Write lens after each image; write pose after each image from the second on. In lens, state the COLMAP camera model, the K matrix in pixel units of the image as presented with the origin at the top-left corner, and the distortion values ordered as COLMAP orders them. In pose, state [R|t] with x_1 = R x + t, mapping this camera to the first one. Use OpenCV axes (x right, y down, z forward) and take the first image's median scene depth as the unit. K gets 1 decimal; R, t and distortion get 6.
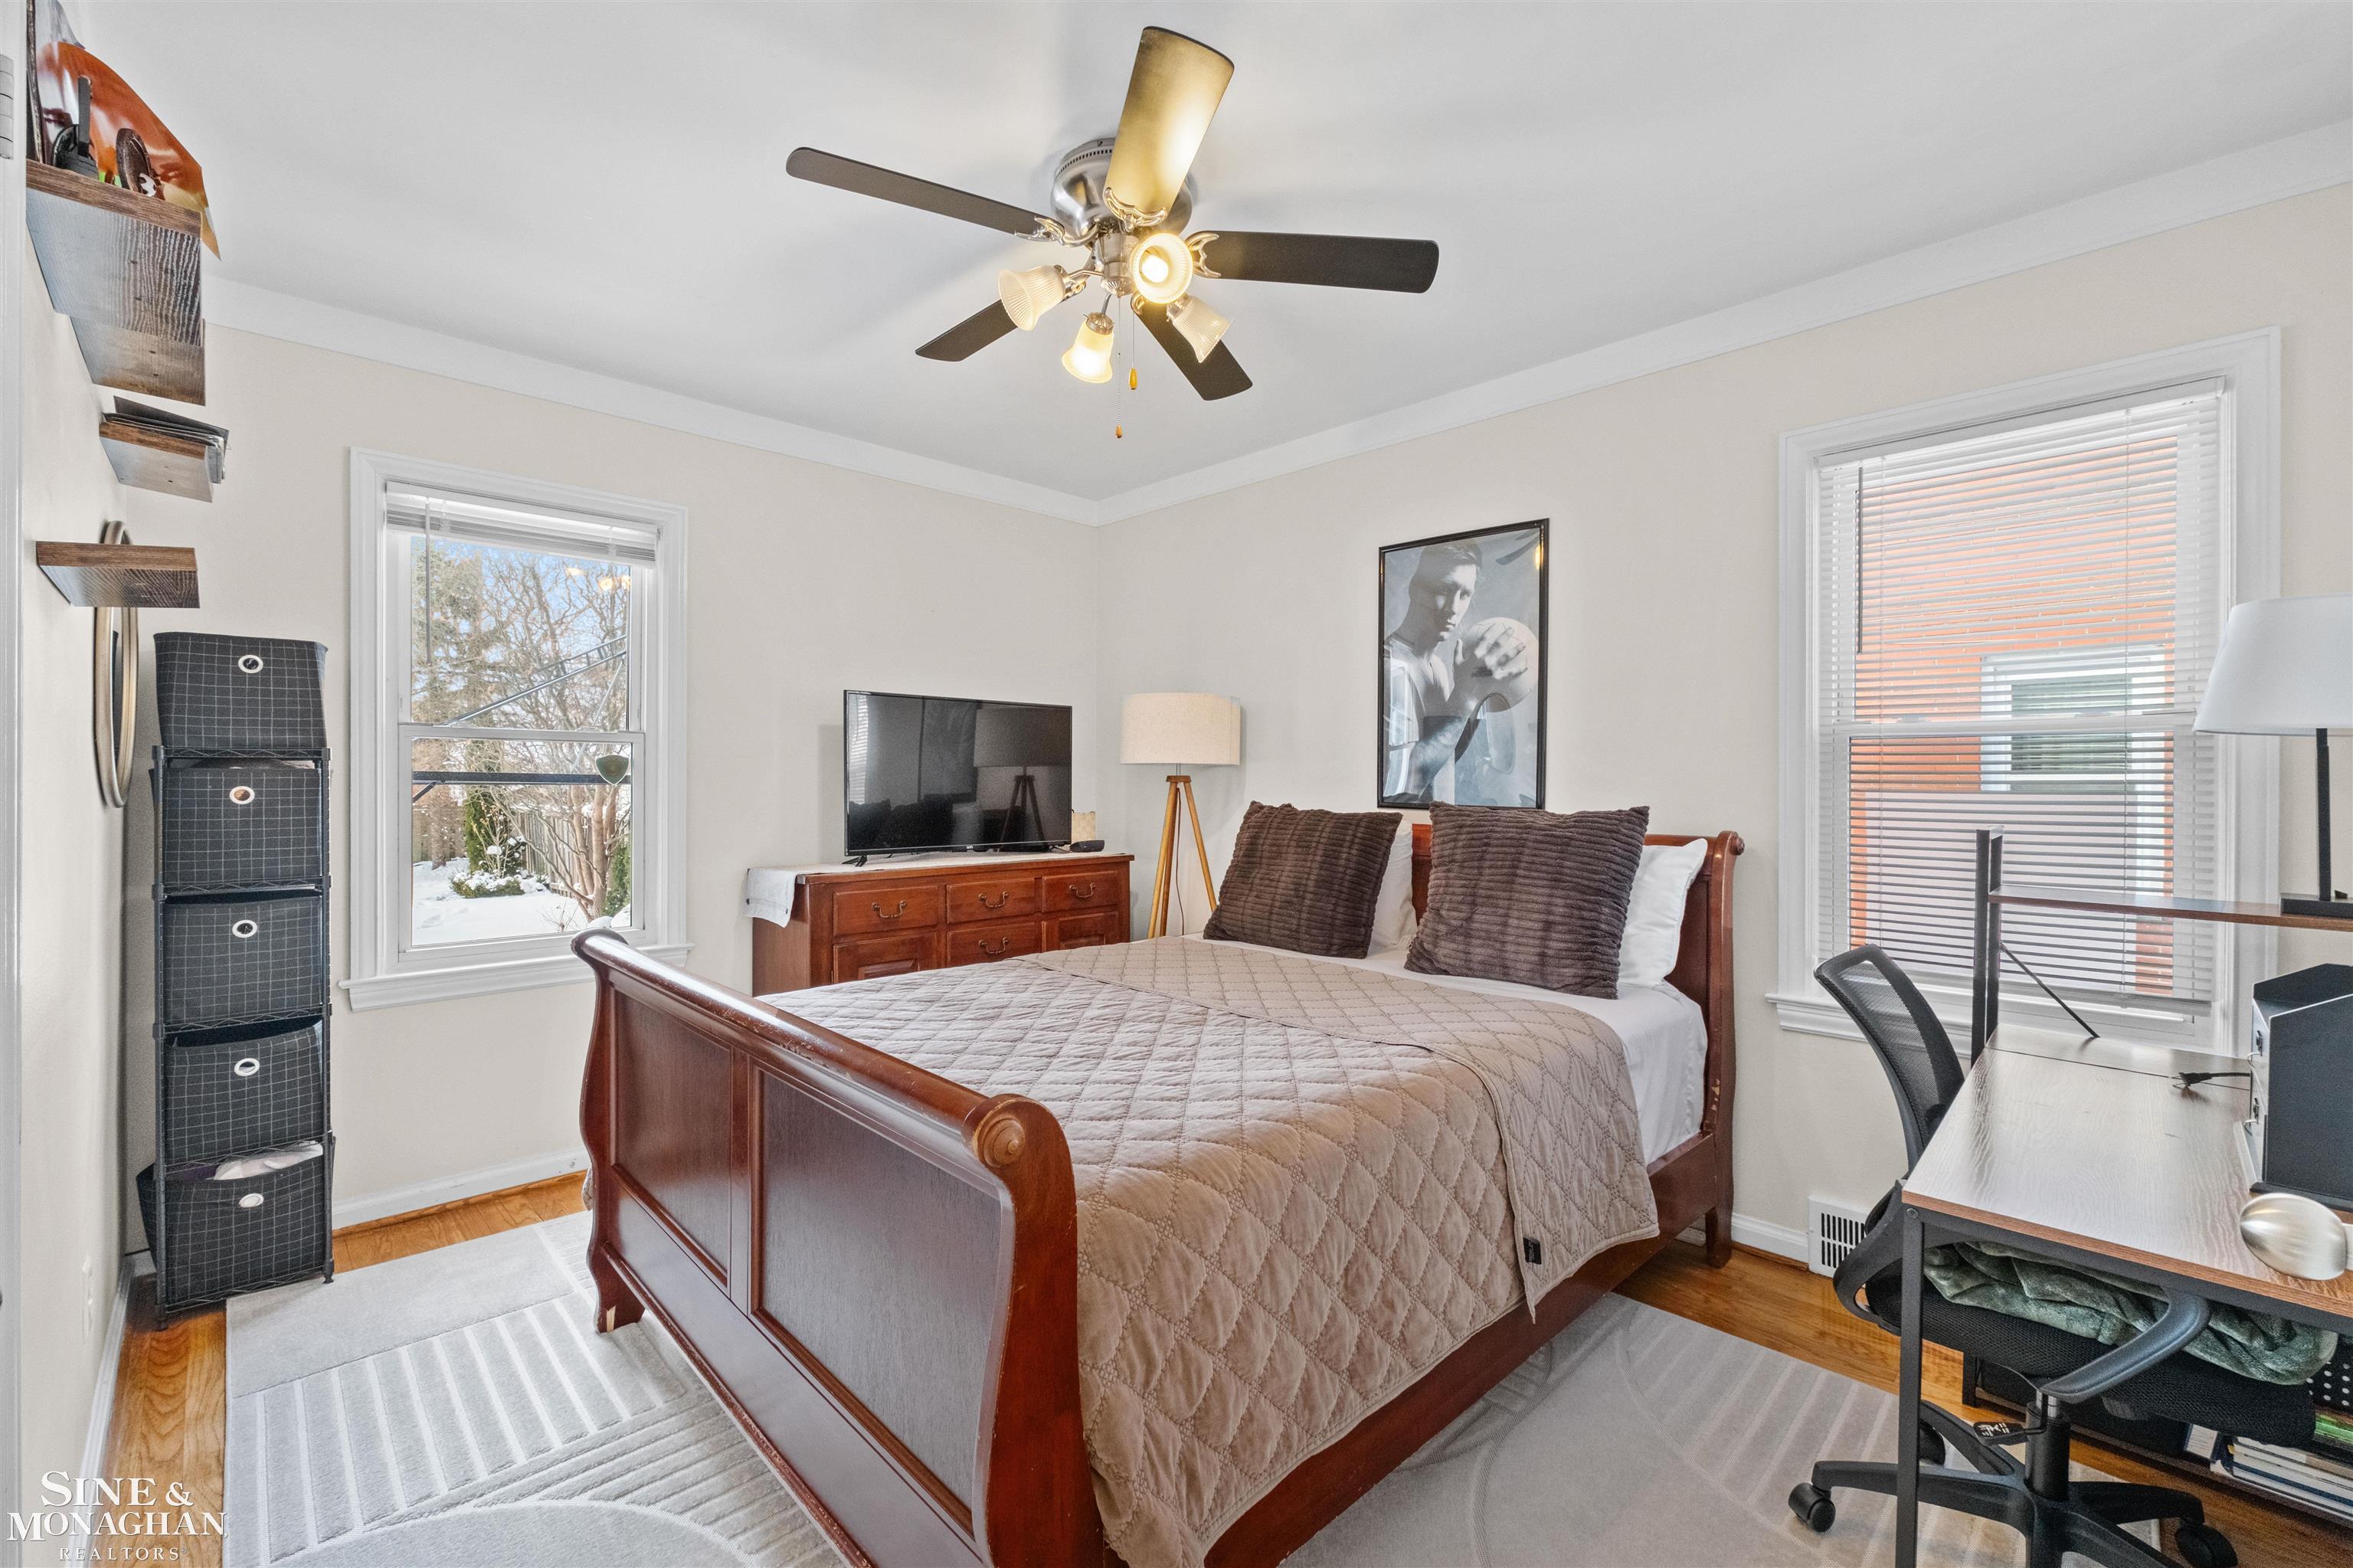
lens RADIAL K [[994.2, 0, 1175.3], [0, 994.2, 791.2], [0, 0, 1]] dist [0.001108, 0.000557]
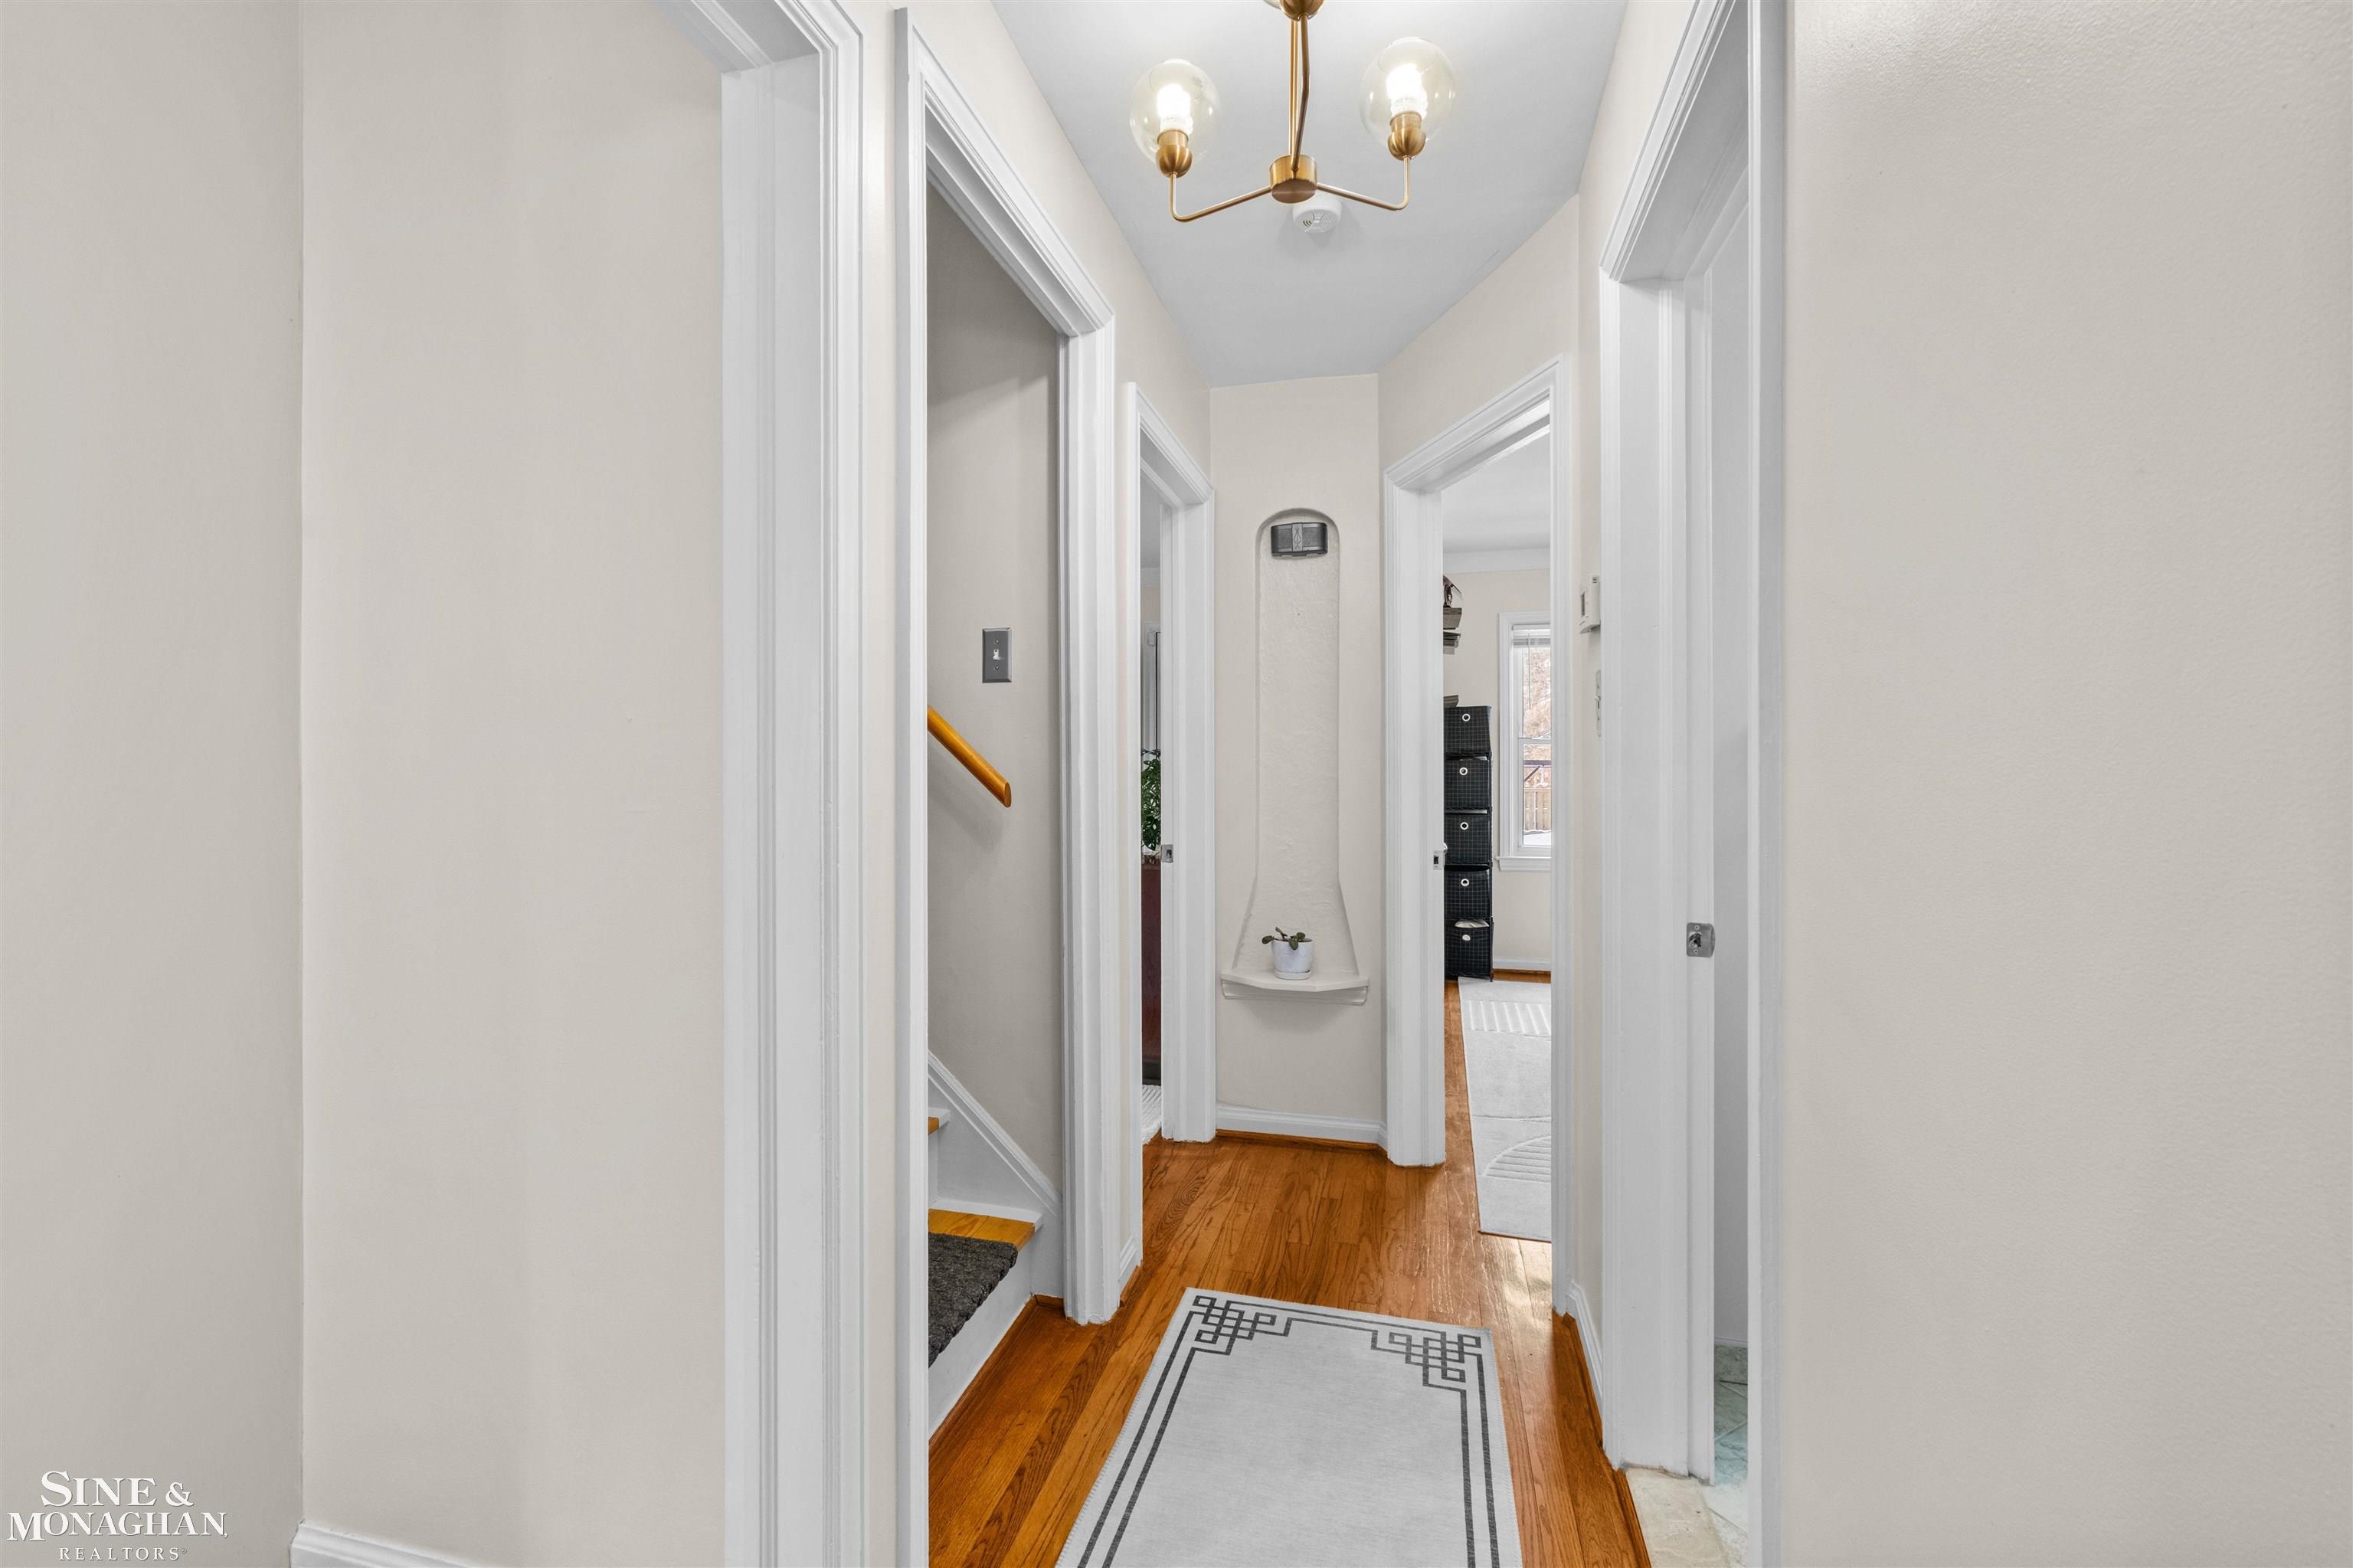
lens RADIAL K [[967.3, 0, 1189.1], [0, 967.3, 773.1], [0, 0, 1]] dist [-0.000569, 0.000183]
pose [[0.531443, 0.001745, -0.847092, 0.679725], [-0.001485, 0.999998, 0.001129, 0.006507], [0.847093, 0.000658, 0.531444, -0.789799]]
